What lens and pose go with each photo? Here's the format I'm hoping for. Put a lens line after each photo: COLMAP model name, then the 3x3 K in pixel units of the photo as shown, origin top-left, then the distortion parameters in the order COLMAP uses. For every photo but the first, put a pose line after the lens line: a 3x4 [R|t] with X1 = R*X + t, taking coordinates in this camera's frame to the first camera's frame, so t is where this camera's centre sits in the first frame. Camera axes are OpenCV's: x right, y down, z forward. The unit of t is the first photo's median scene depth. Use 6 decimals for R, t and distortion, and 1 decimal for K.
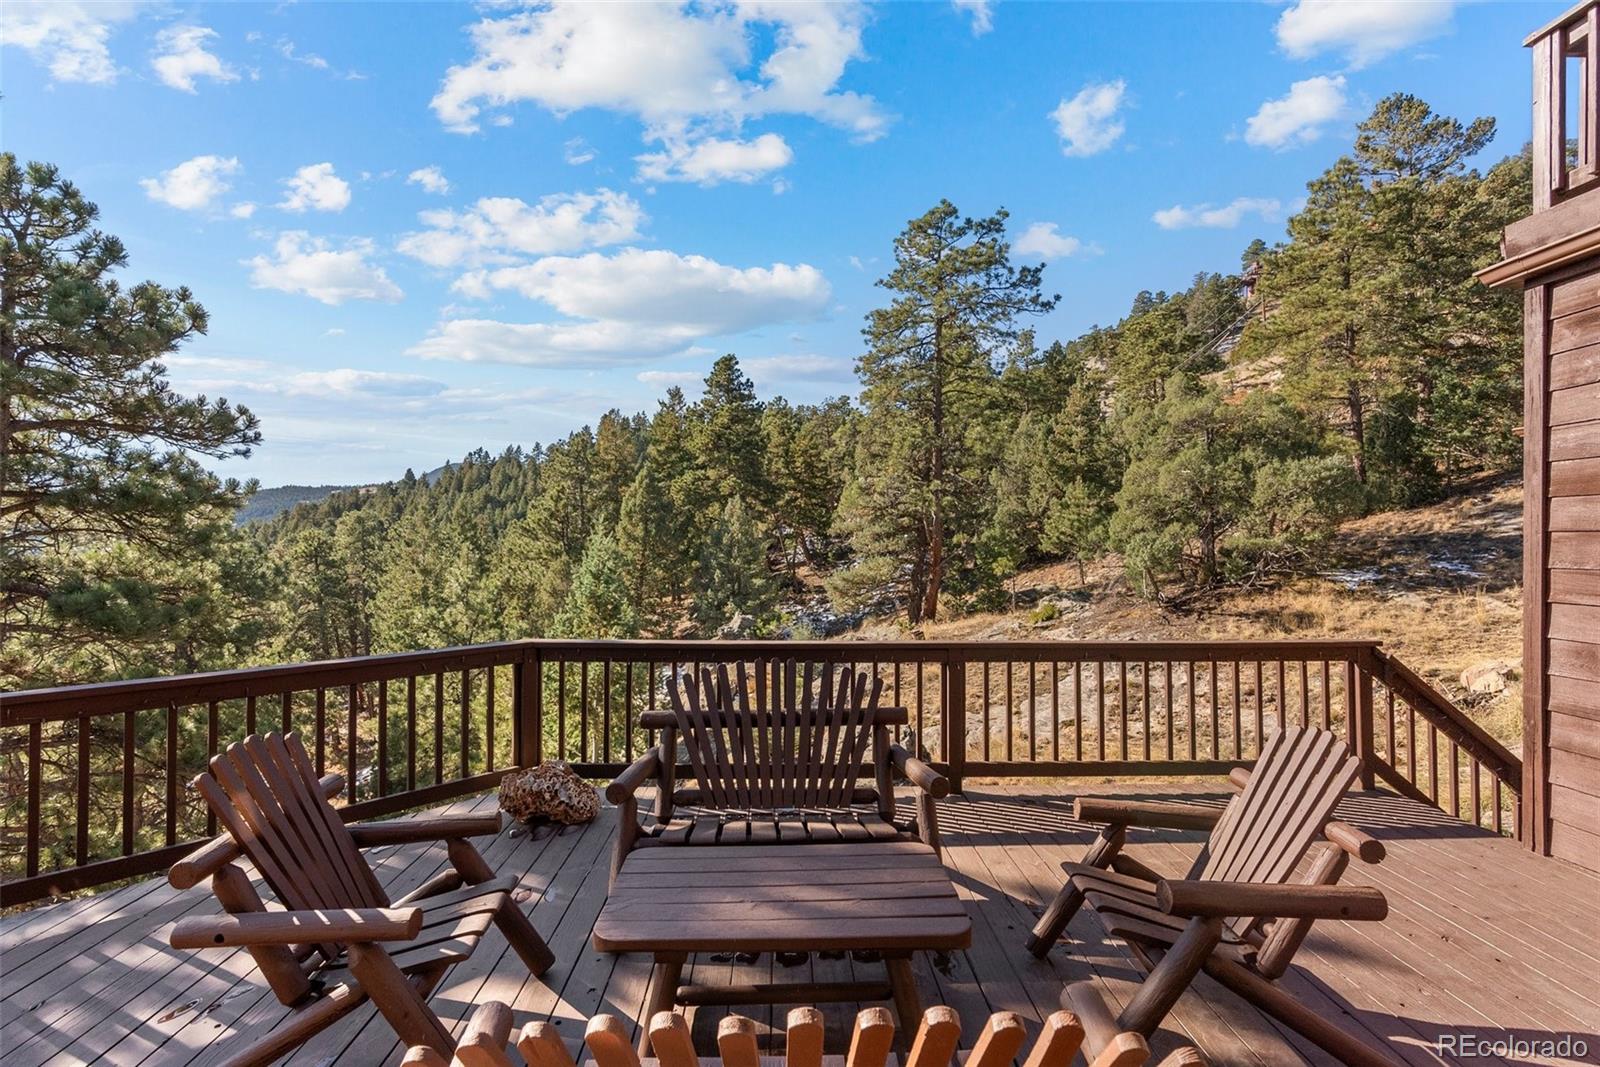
lens RADIAL K [[739.3, 0, 800.0], [0, 739.3, 533.5], [0, 0, 1]] dist [0.000425, -0.000301]
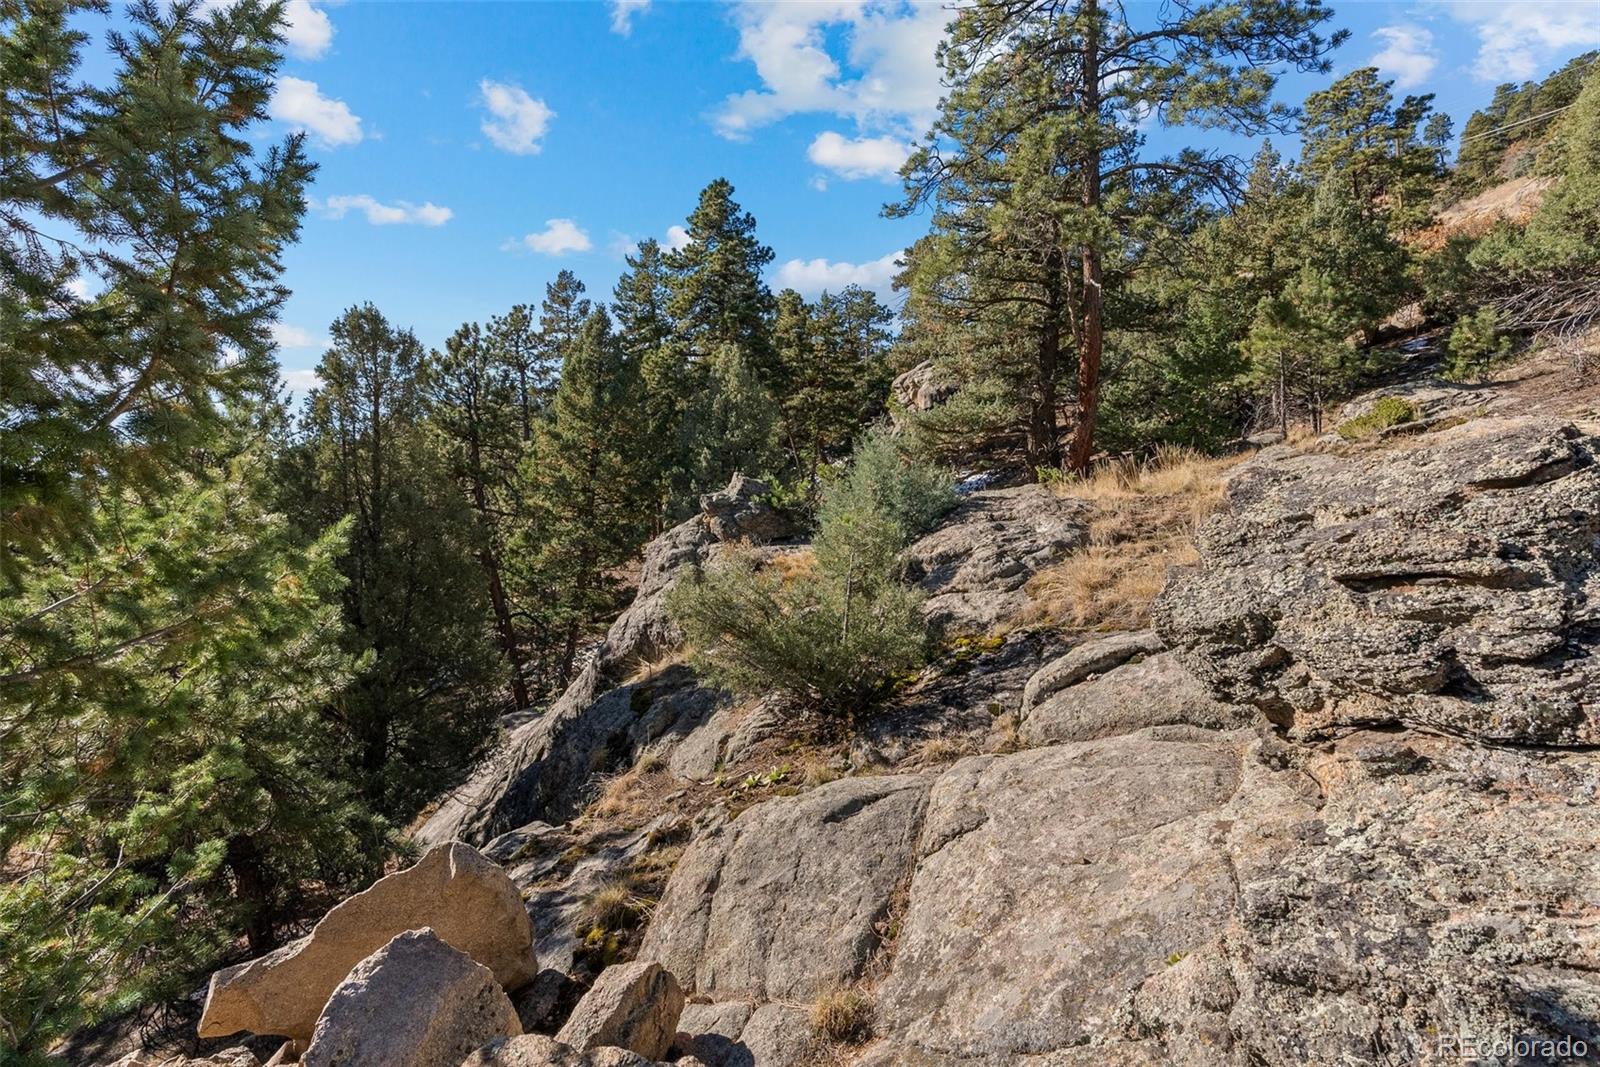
lens RADIAL K [[818.4, 0, 800.4], [0, 818.4, 512.1], [0, 0, 1]] dist [-0.011336, -0.000207]
pose [[0.999846, -0.014854, -0.009367, -0.017214], [0.014995, 0.999773, 0.015103, 0.069840], [0.009140, -0.015242, 0.999842, 0.214877]]
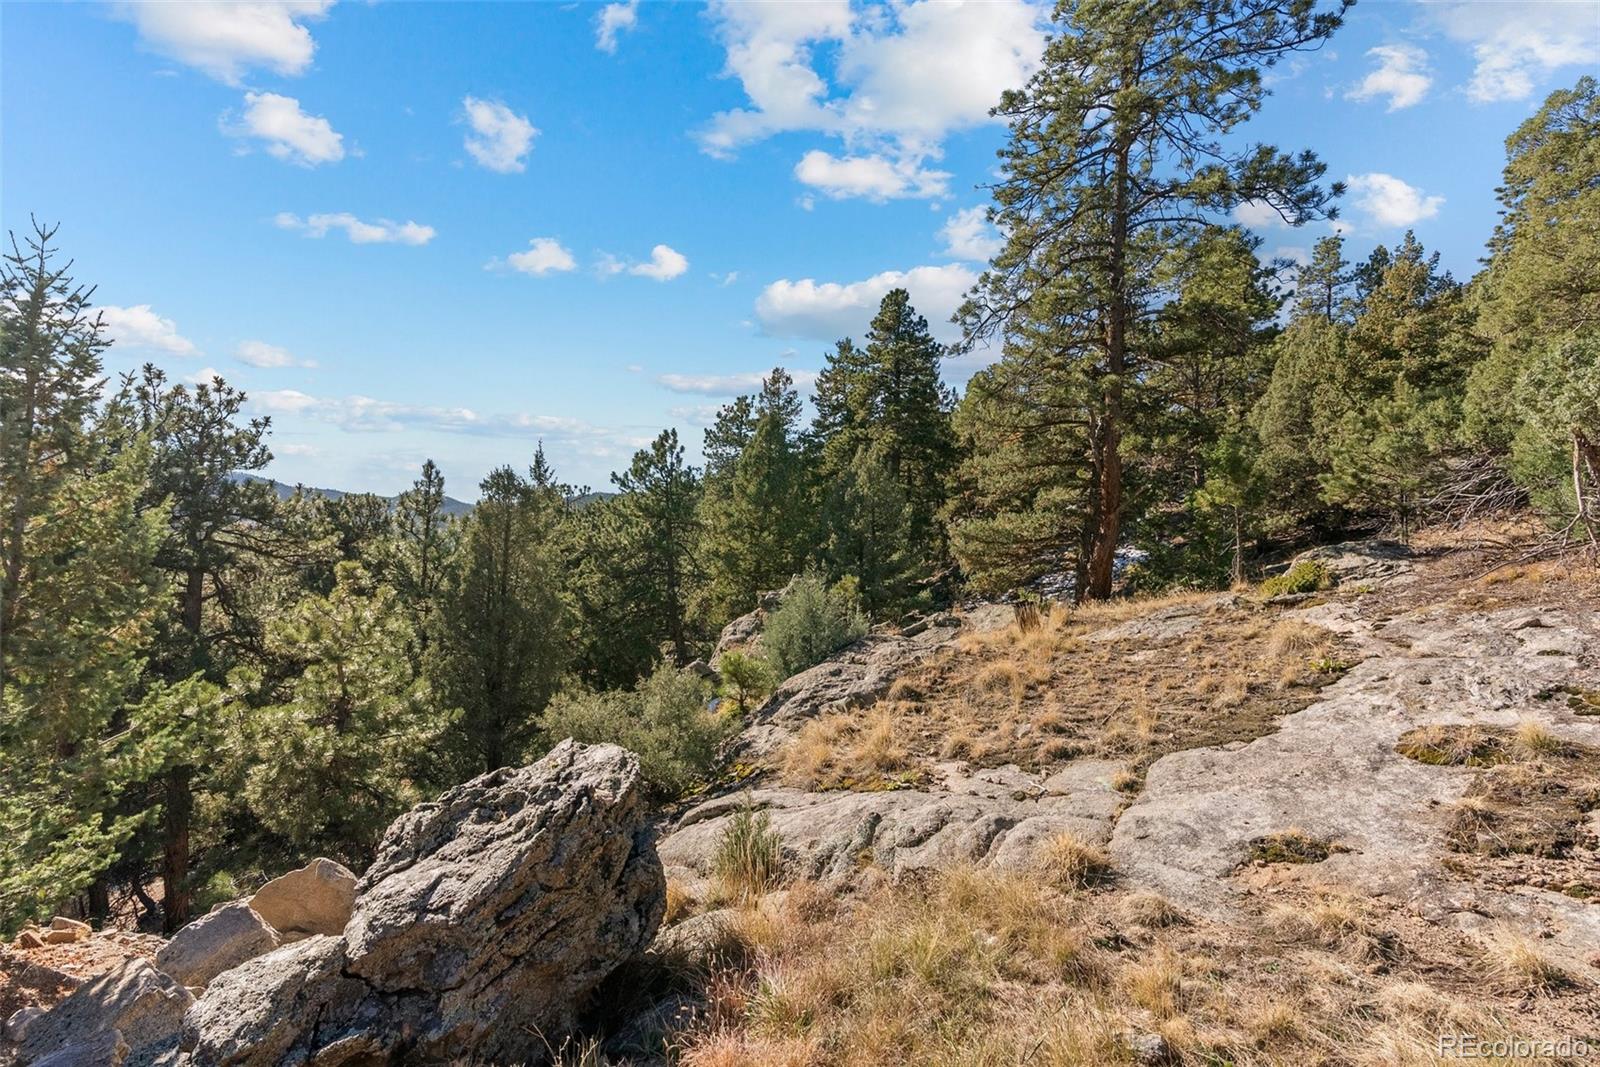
lens RADIAL K [[739.3, 0, 800.0], [0, 739.3, 533.5], [0, 0, 1]] dist [0.000425, -0.000301]
pose [[0.943503, 0.020389, -0.330736, 0.081222], [-0.022867, 0.999732, -0.003603, 0.038602], [0.330574, 0.010962, 0.943717, 0.192262]]
